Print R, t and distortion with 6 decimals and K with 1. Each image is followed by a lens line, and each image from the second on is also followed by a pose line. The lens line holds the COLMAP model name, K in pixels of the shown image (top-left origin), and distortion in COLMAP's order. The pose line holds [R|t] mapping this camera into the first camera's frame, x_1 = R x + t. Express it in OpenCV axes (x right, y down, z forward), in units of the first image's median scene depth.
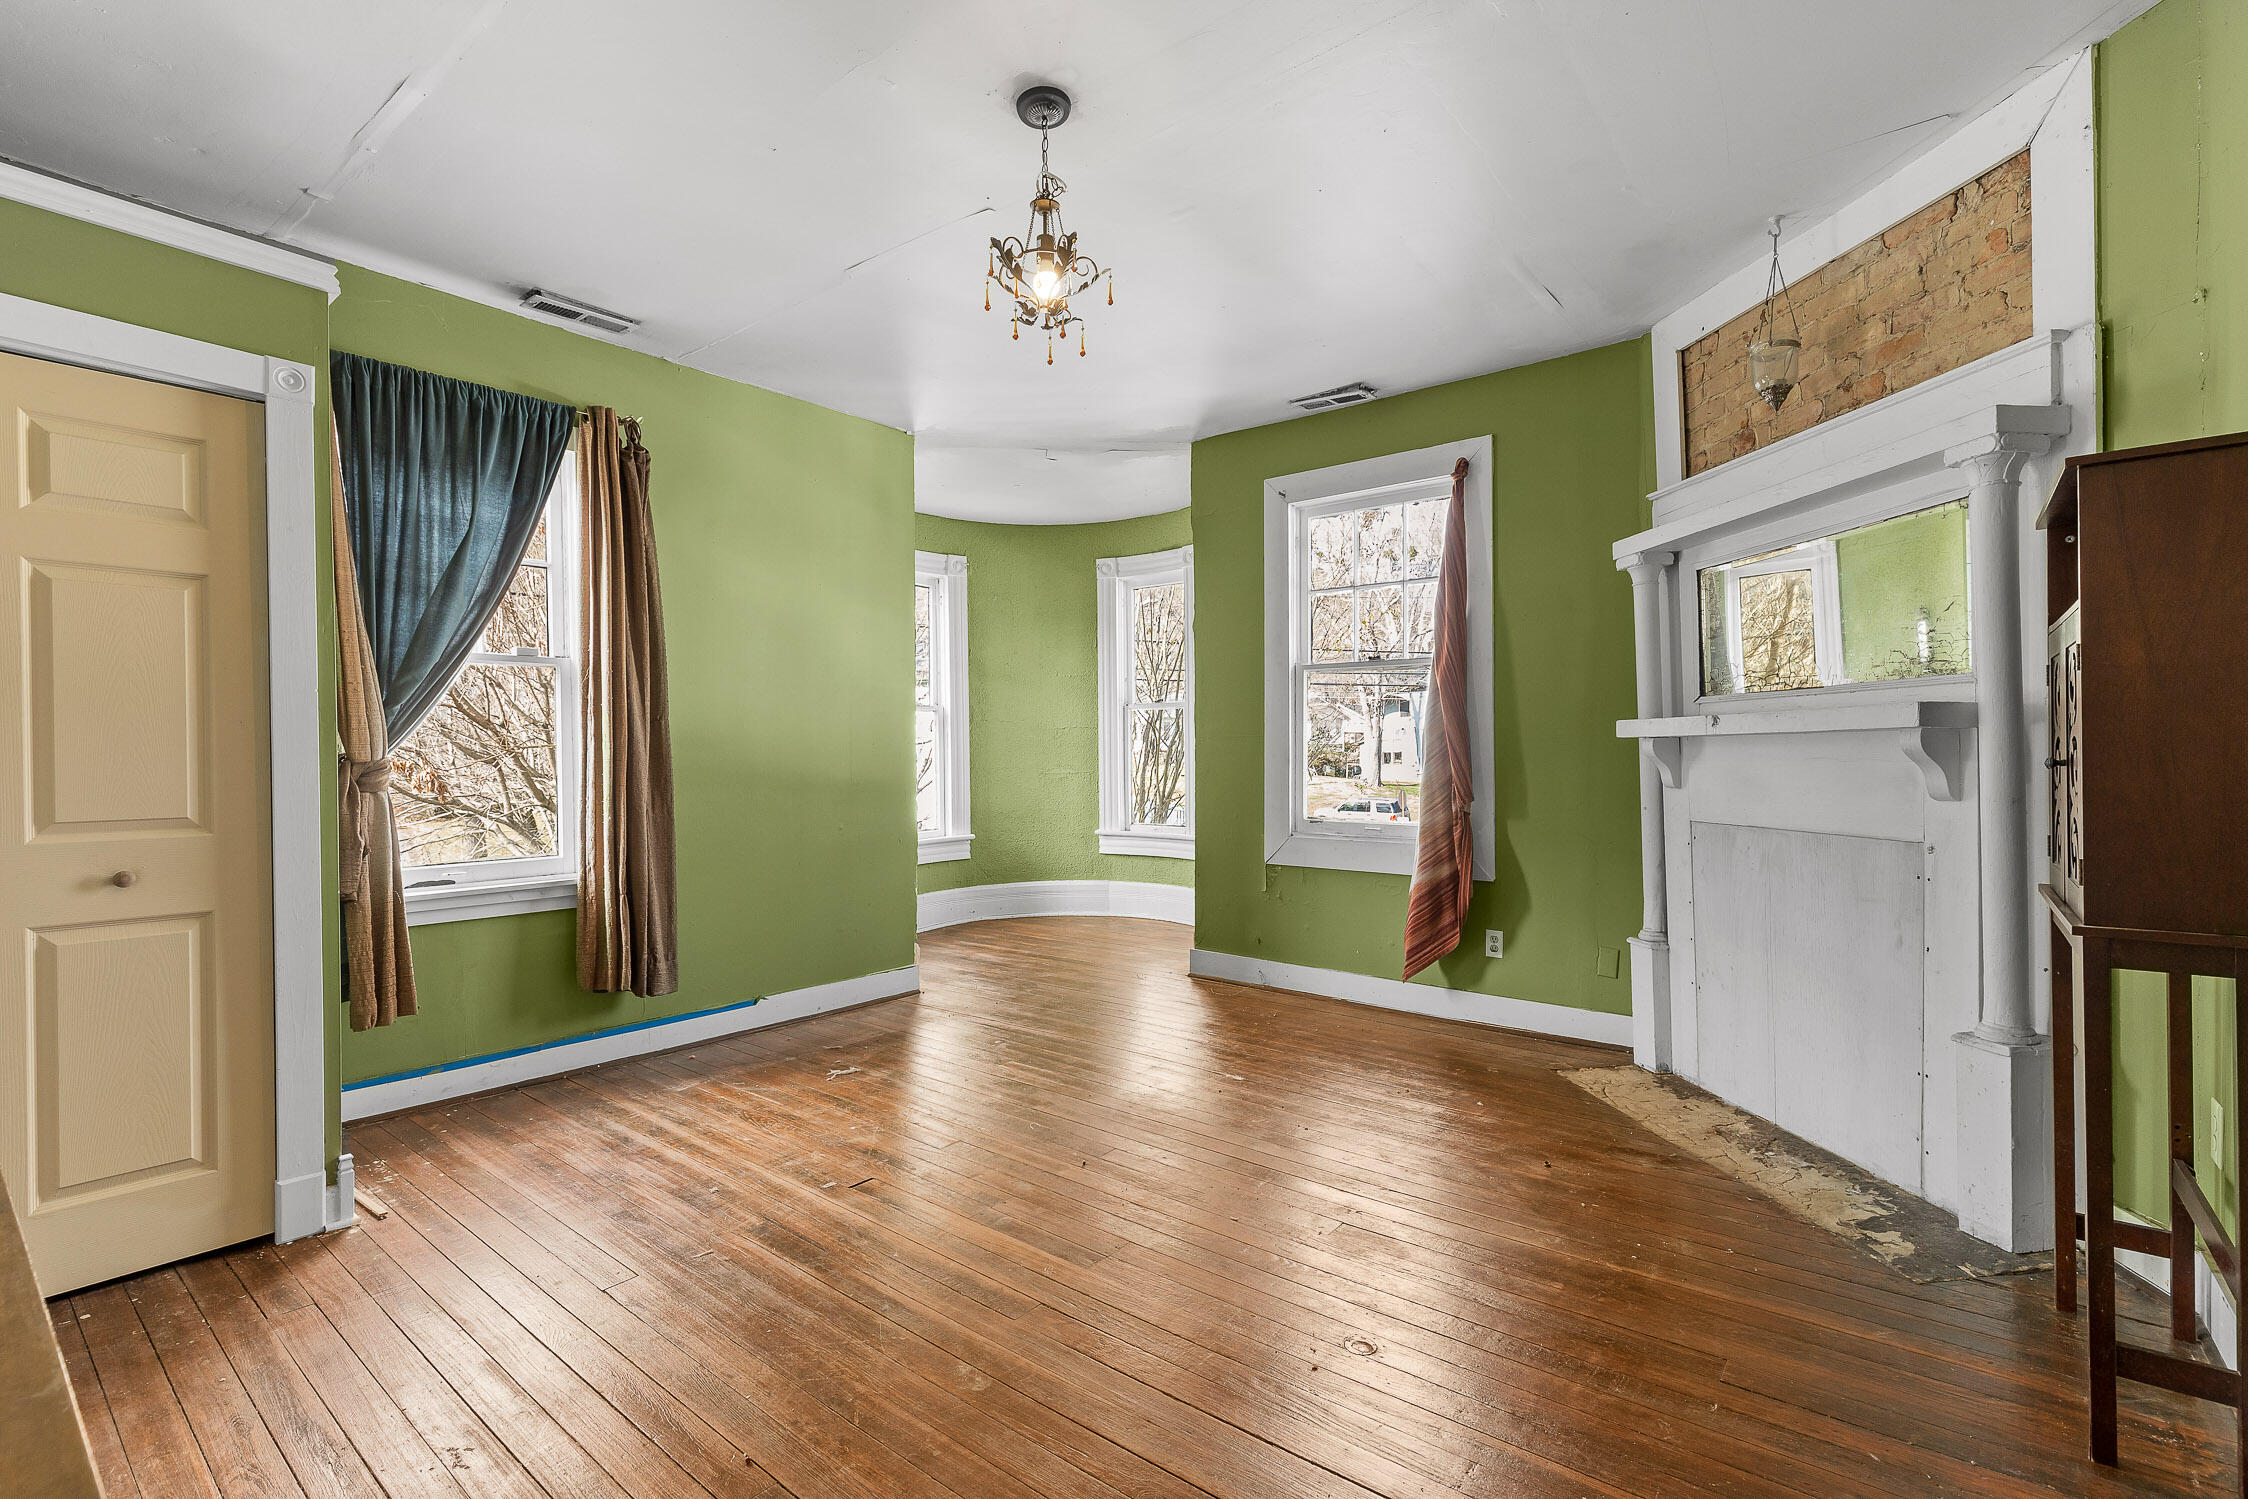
lens RADIAL K [[1000.9, 0, 1107.2], [0, 1000.9, 744.7], [0, 0, 1]] dist [0.000516, -0.000022]
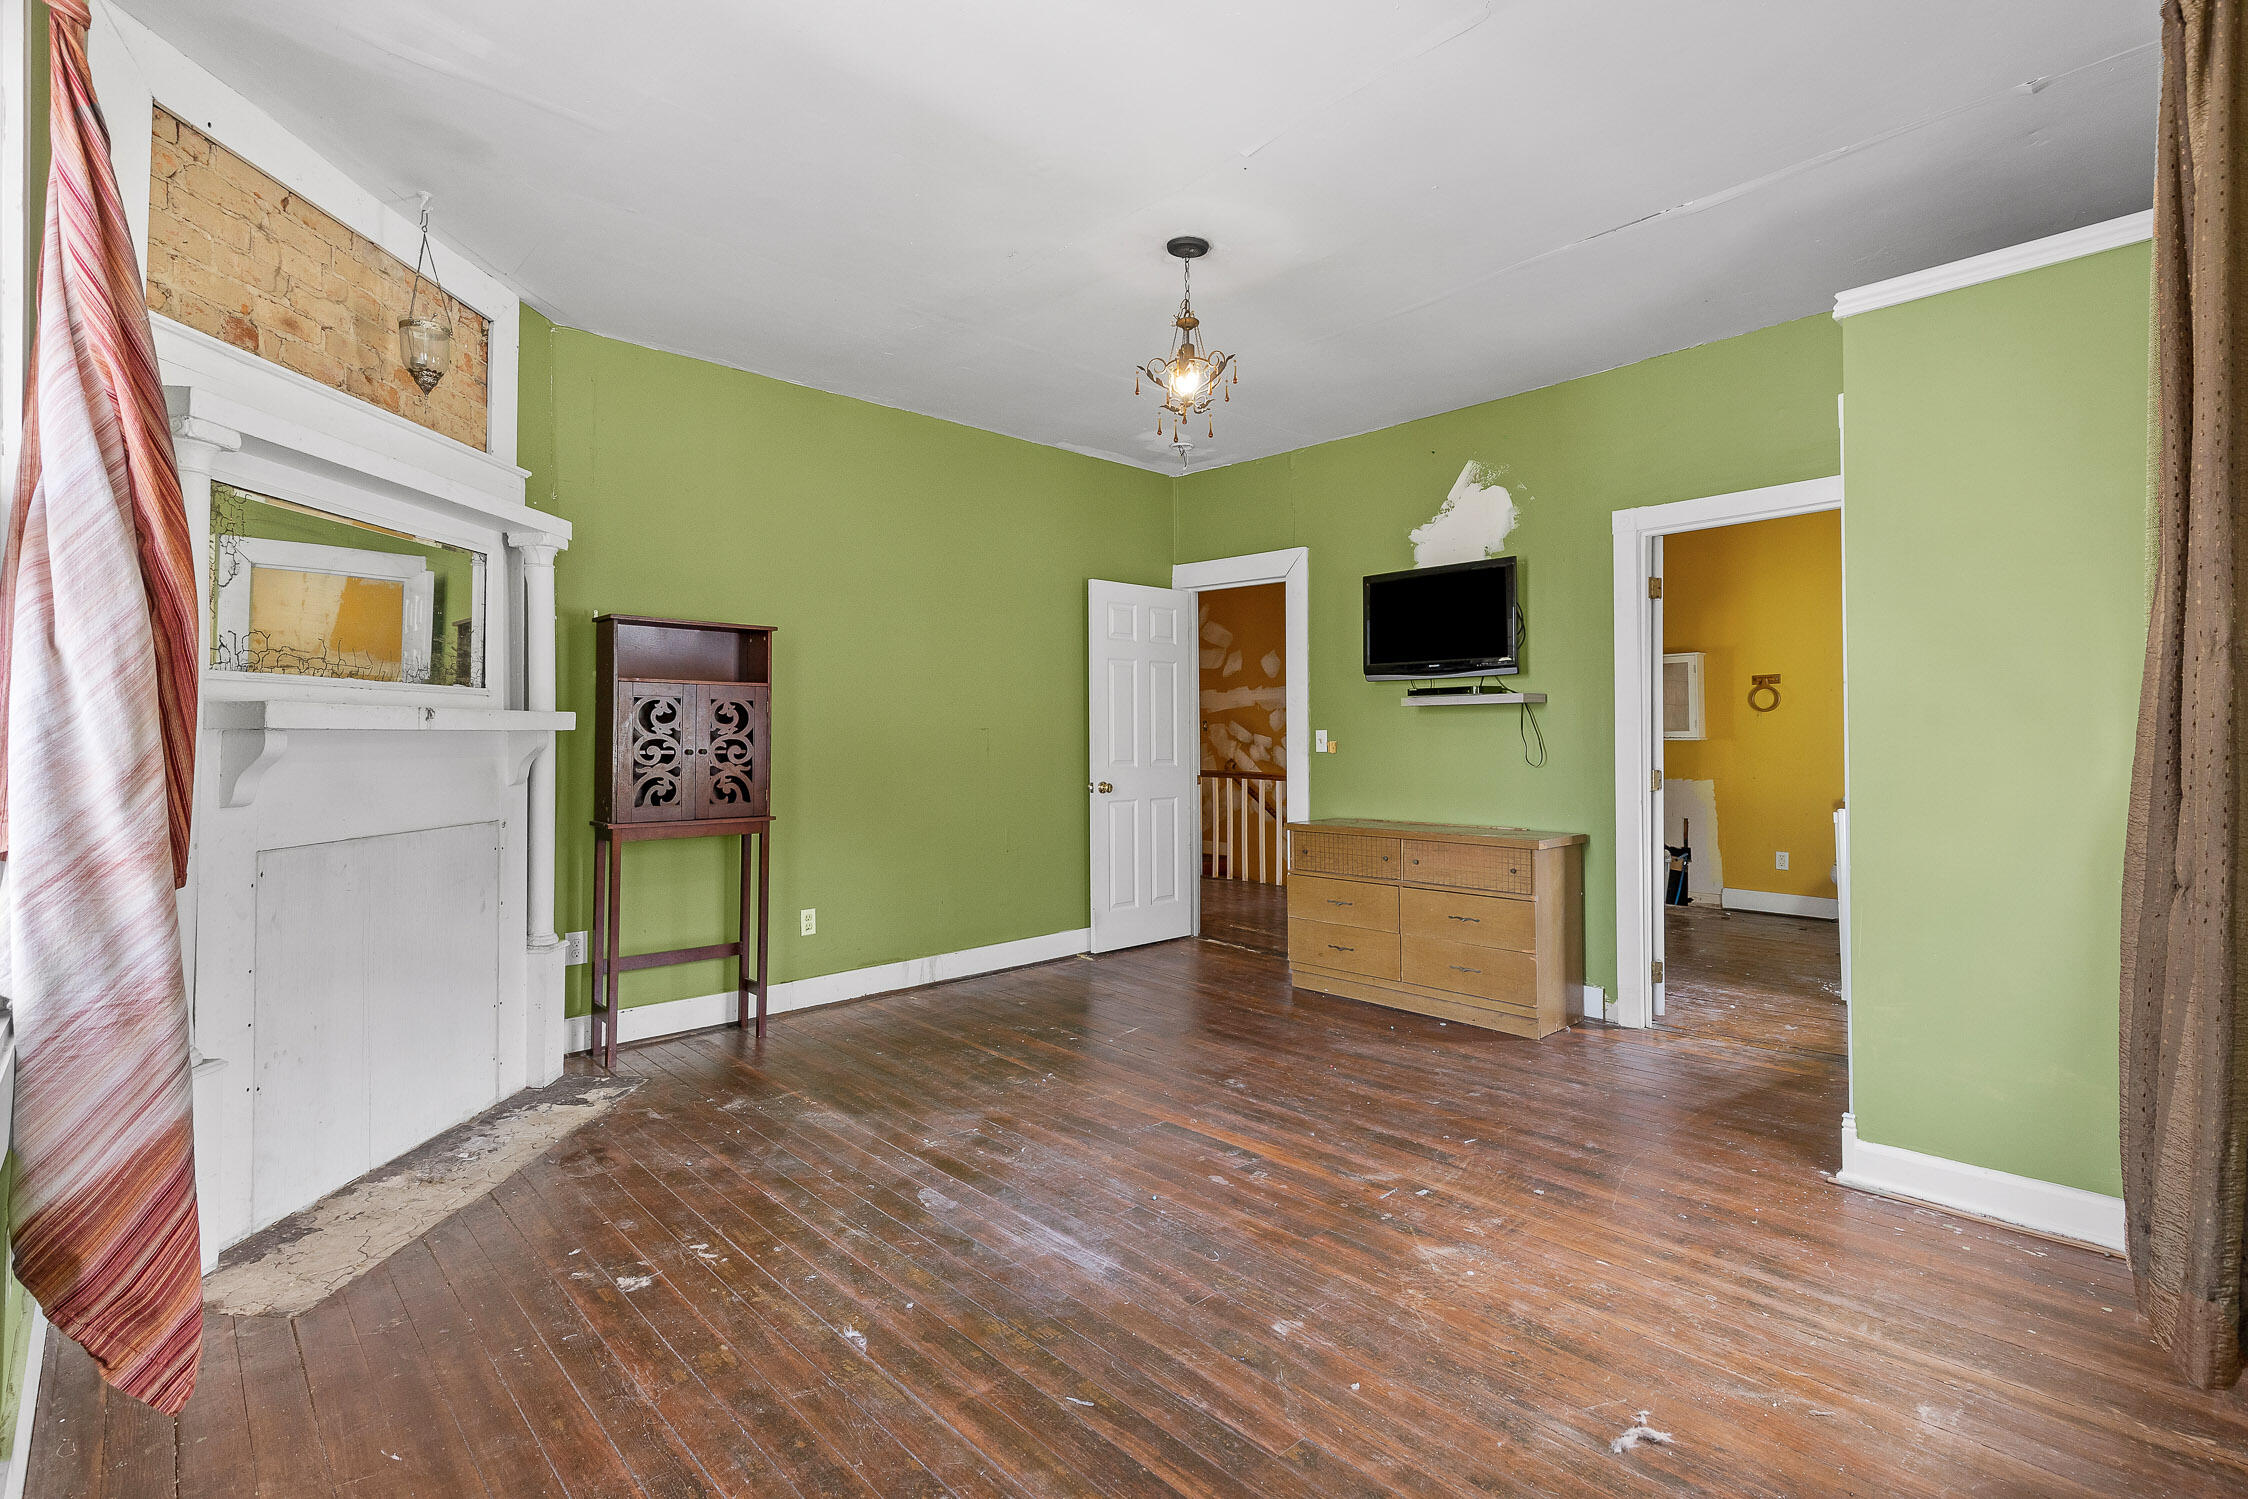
lens RADIAL K [[1000.9, 0, 1107.2], [0, 1000.9, 744.7], [0, 0, 1]] dist [0.000516, -0.000022]
pose [[-0.989702, 0.009146, 0.142851, -0.107602], [0.008921, 0.999958, -0.002214, 0.010044], [-0.142865, -0.000917, -0.989742, 1.786786]]
